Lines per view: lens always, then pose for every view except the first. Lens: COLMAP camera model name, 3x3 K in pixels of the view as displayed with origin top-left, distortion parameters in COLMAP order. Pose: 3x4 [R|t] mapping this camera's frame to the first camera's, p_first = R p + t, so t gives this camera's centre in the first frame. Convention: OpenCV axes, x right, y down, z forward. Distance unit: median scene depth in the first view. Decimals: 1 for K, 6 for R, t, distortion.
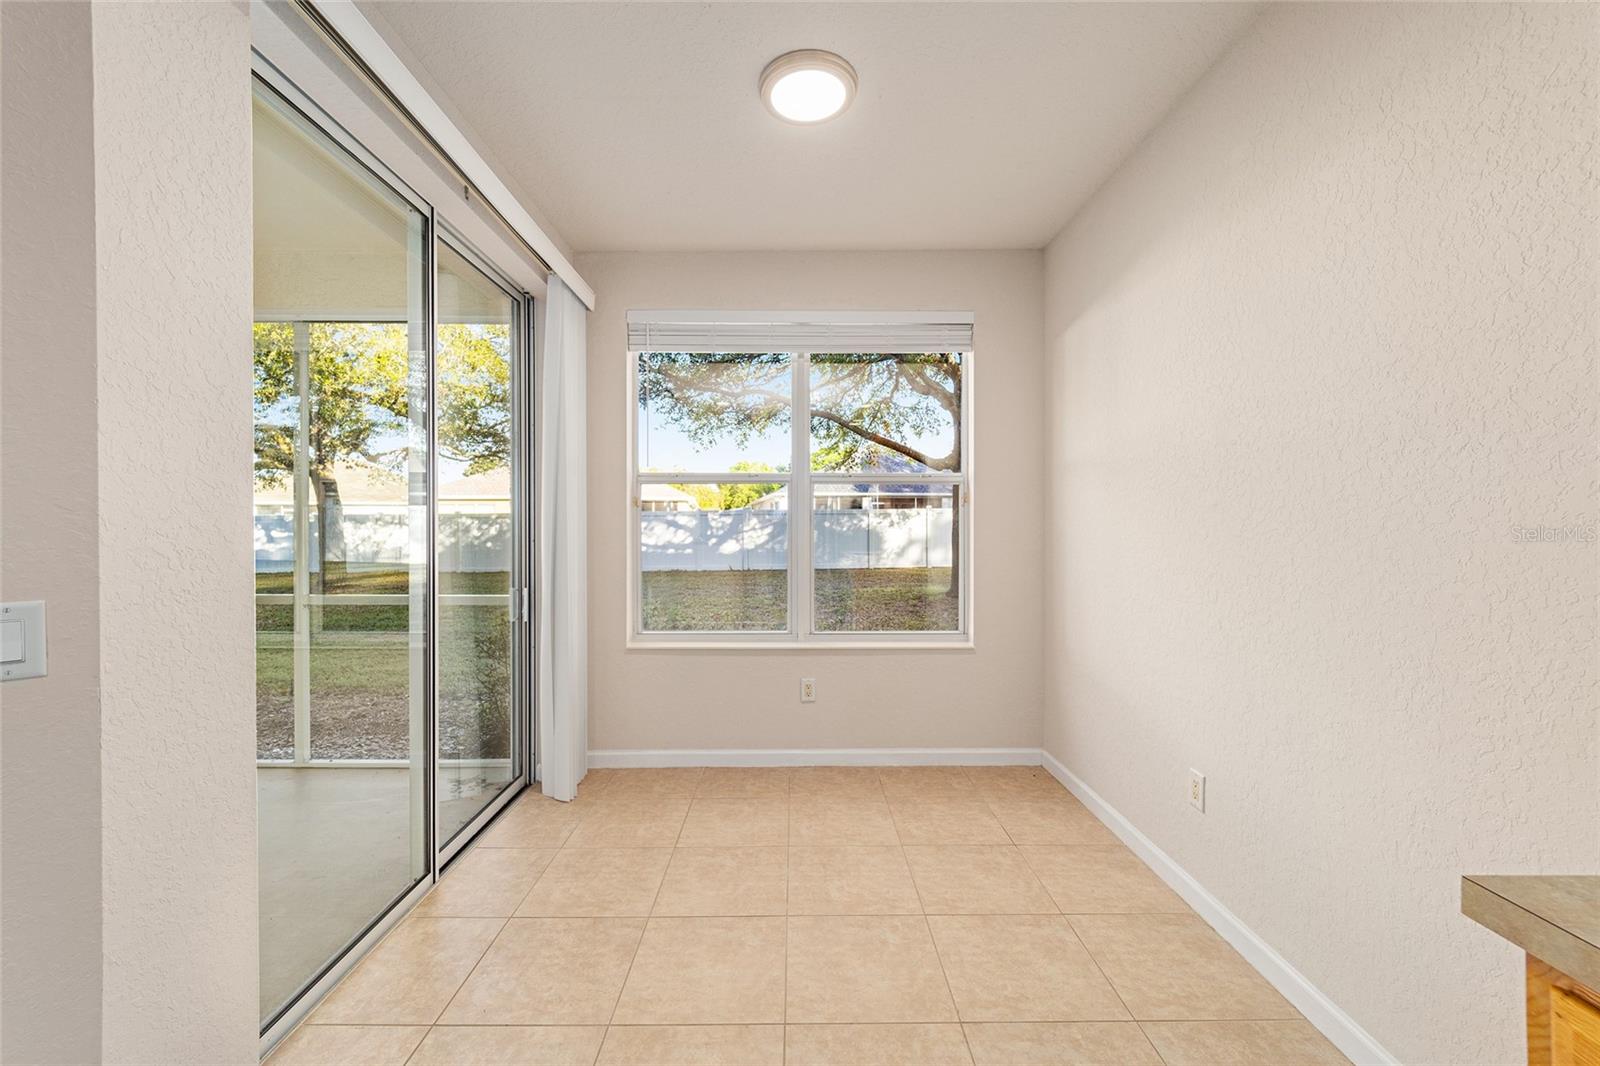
lens RADIAL K [[636.9, 0, 798.1], [0, 636.9, 528.5], [0, 0, 1]] dist [0.001562, 0.000017]
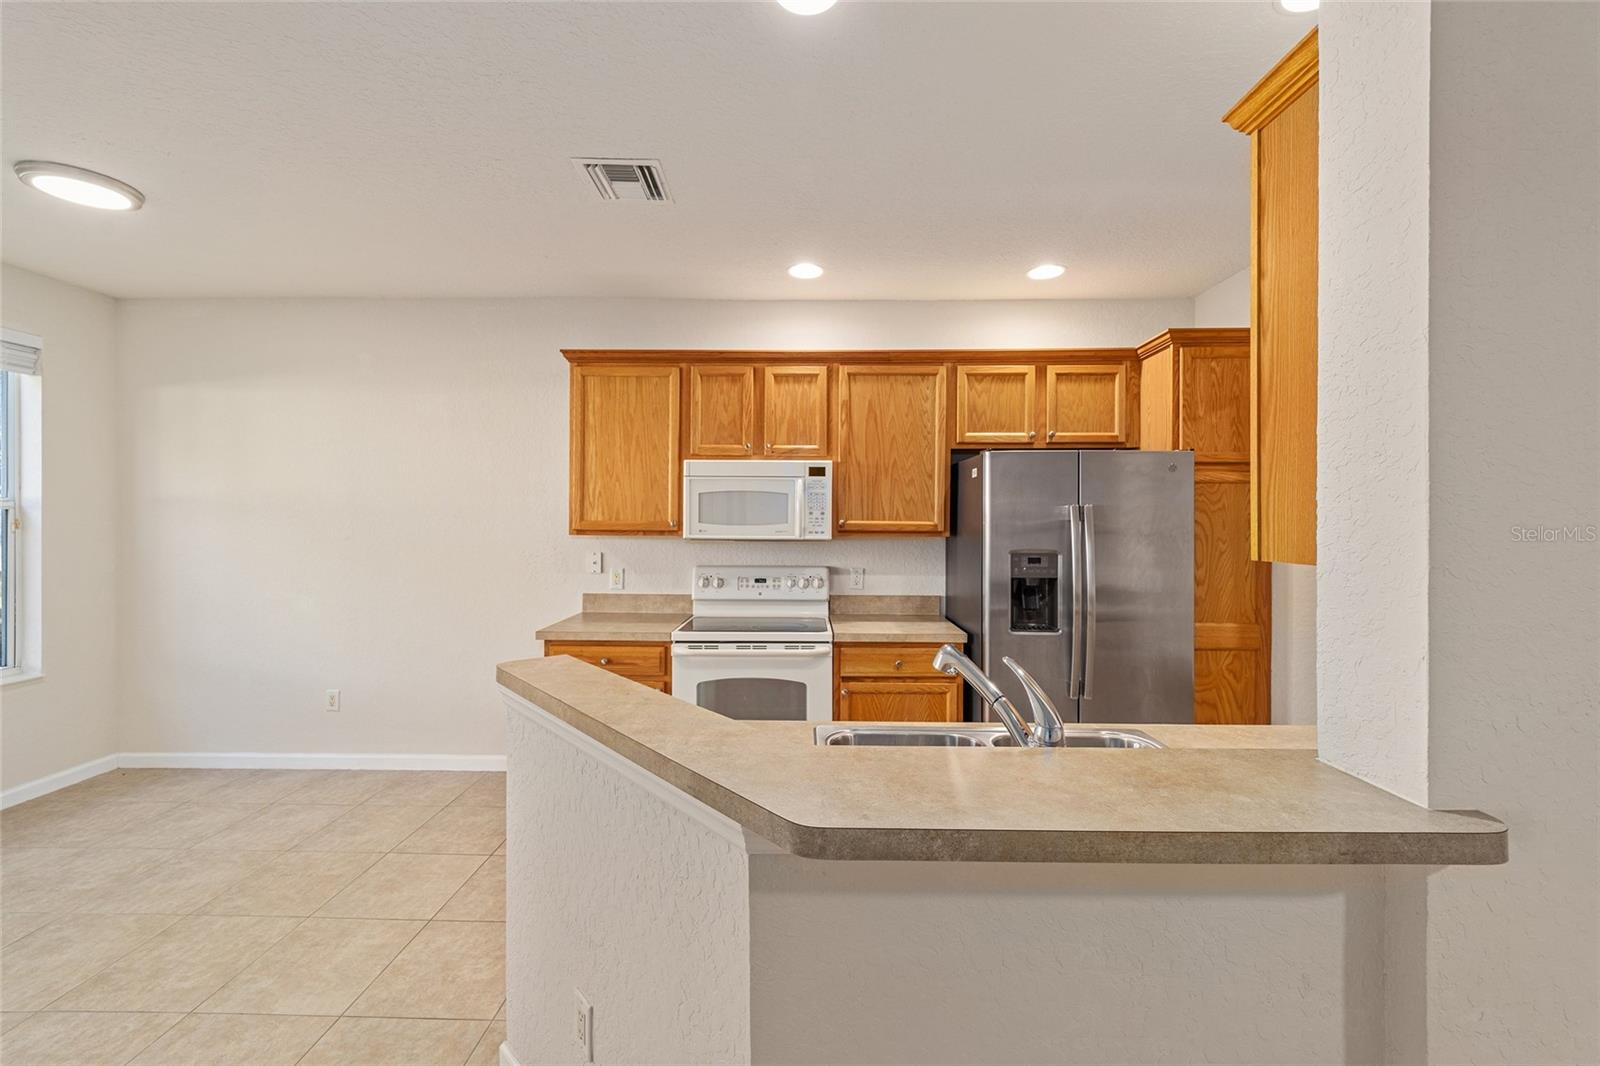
lens RADIAL K [[642.8, 0, 796.4], [0, 642.8, 517.2], [0, 0, 1]] dist [0.000429, -0.000783]
pose [[0.021455, 0.004440, 0.999760, -0.826861], [-0.000682, 0.999990, -0.004427, -0.067789], [-0.999770, -0.000587, 0.021457, -0.233633]]
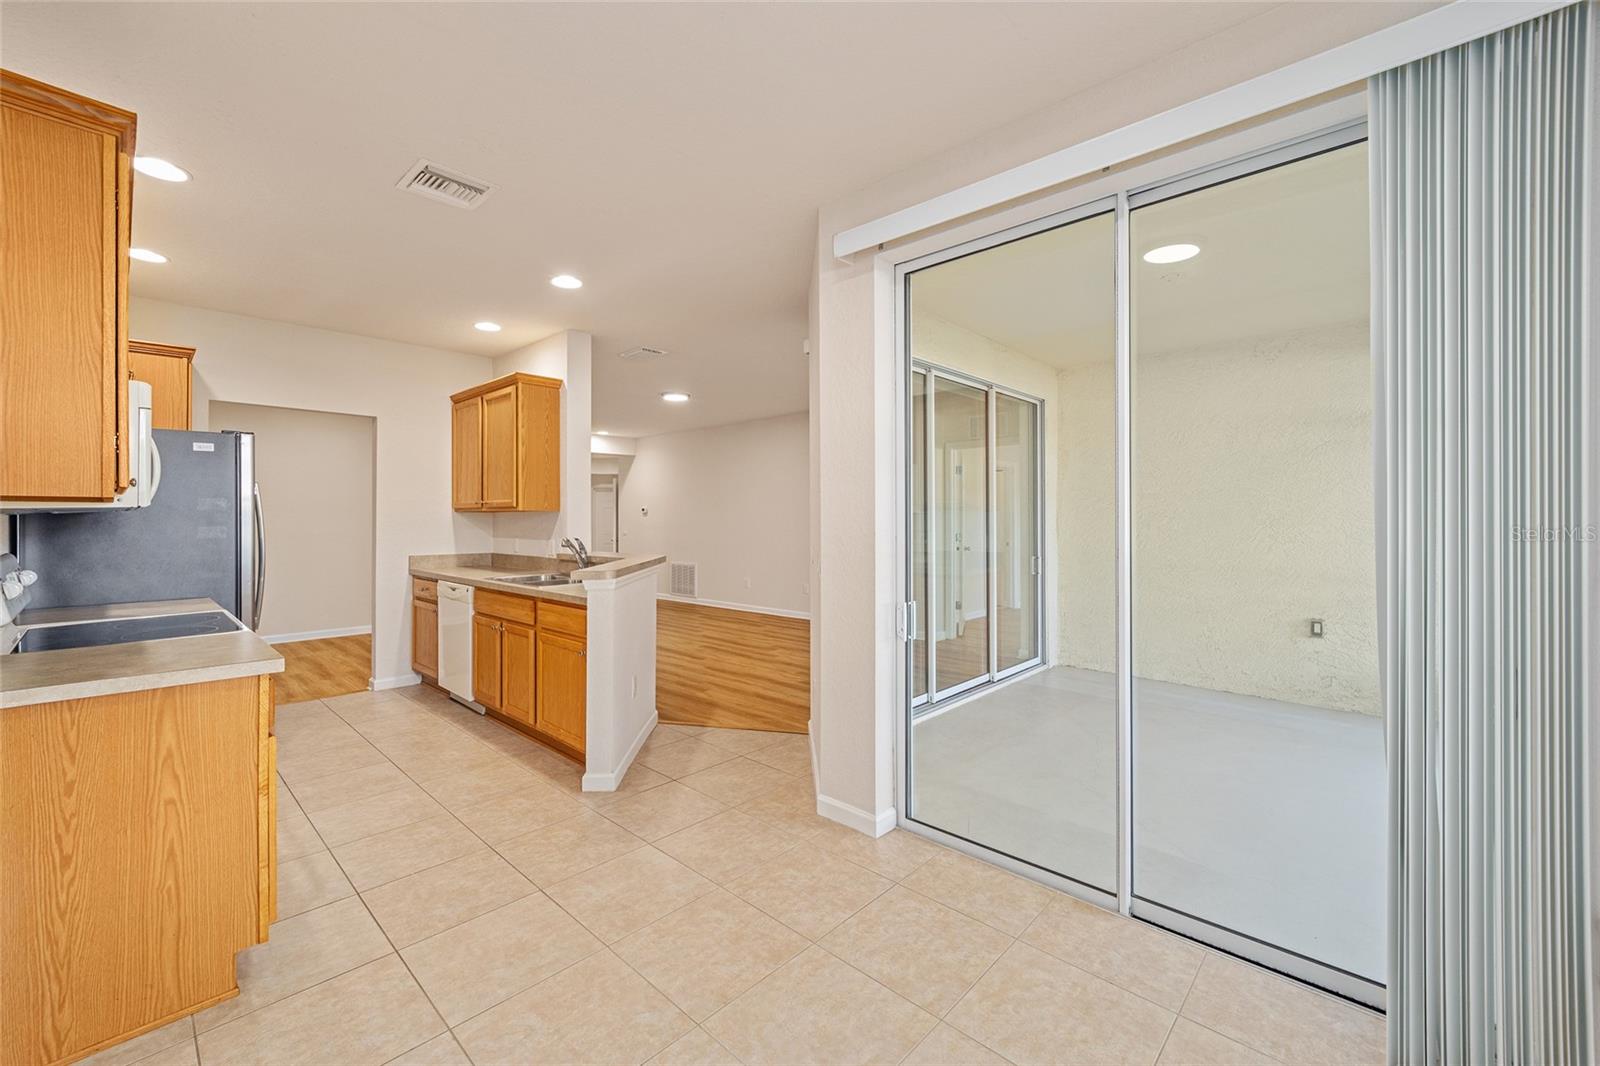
lens RADIAL K [[640.3, 0, 798.6], [0, 640.3, 520.7], [0, 0, 1]] dist [-0.001186, -0.000393]
pose [[-0.685497, 0.003710, -0.728066, 0.350260], [-0.000232, 0.999986, 0.005315, -0.022624], [0.728075, 0.003812, -0.685487, 1.036613]]
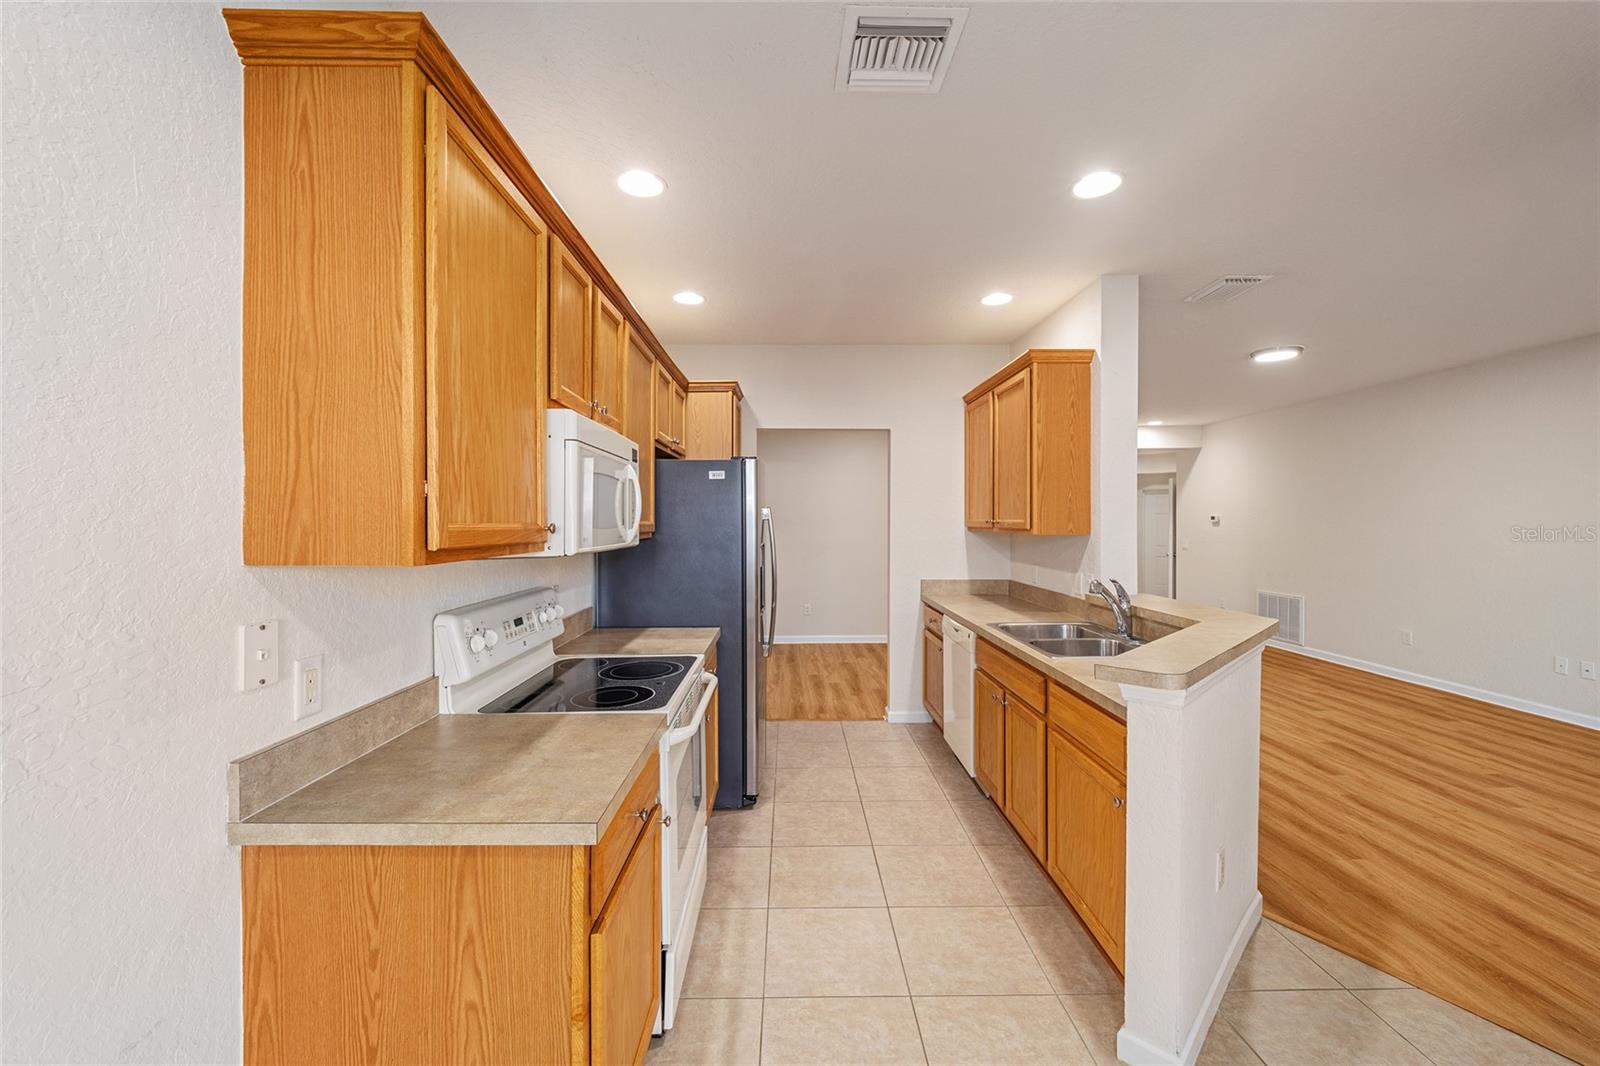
lens RADIAL K [[640.3, 0, 798.6], [0, 640.3, 520.7], [0, 0, 1]] dist [-0.001186, -0.000393]
pose [[-0.999935, 0.002057, -0.011237, 0.117613], [0.002026, 0.999994, 0.002814, -0.069069], [0.011243, 0.002791, -0.999933, 0.622337]]
